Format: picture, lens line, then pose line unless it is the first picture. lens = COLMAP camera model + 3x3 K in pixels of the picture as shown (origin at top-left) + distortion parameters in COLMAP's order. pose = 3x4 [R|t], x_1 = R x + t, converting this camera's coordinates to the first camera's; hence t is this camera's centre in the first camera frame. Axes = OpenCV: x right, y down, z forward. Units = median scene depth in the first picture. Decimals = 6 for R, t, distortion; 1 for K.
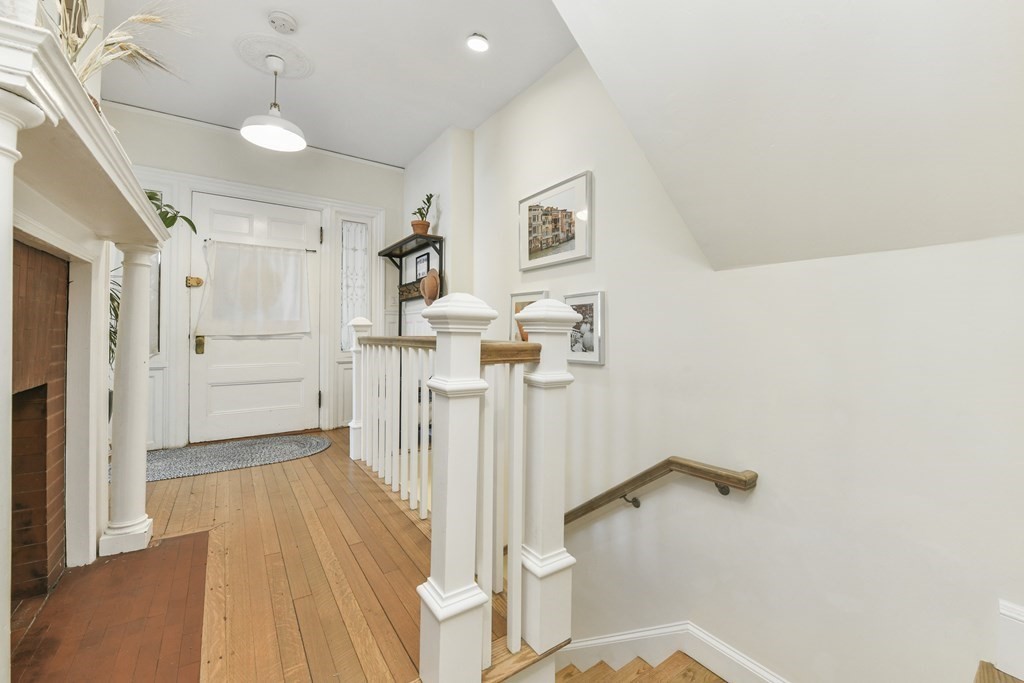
lens RADIAL K [[413.2, 0, 517.1], [0, 413.2, 341.9], [0, 0, 1]] dist [0.000757, -0.000693]
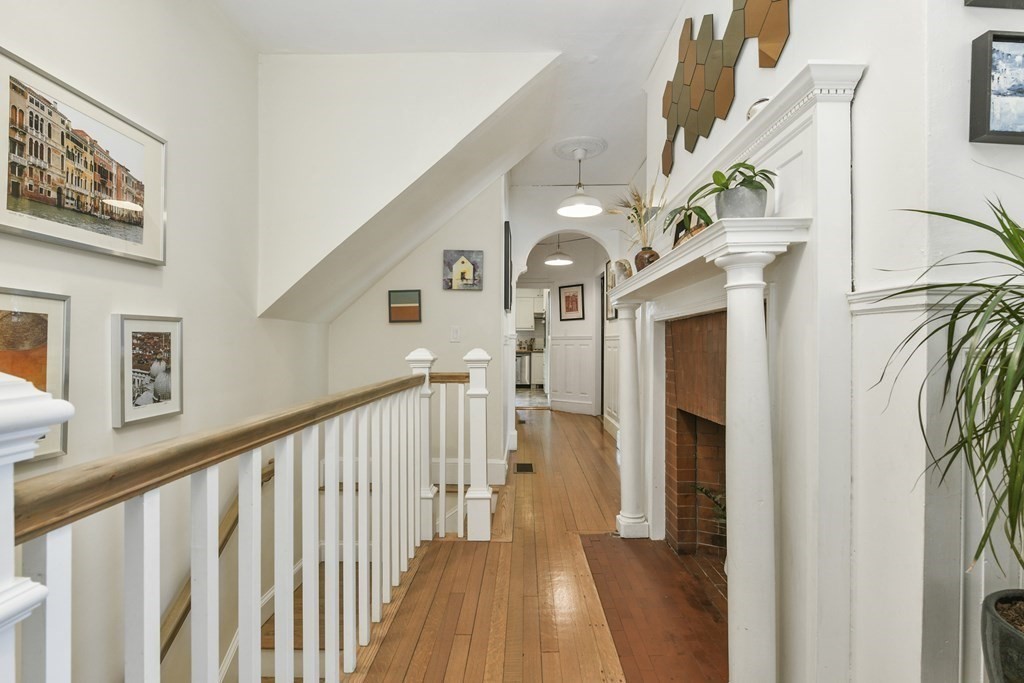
lens RADIAL K [[446.0, 0, 512.0], [0, 446.0, 341.5], [0, 0, 1]] dist [-0.012888, -0.000194]
pose [[-0.800777, -0.021949, 0.598560, -0.713657], [-0.017428, 0.999759, 0.013344, -0.093001], [-0.598709, 0.000254, -0.800966, 1.190343]]
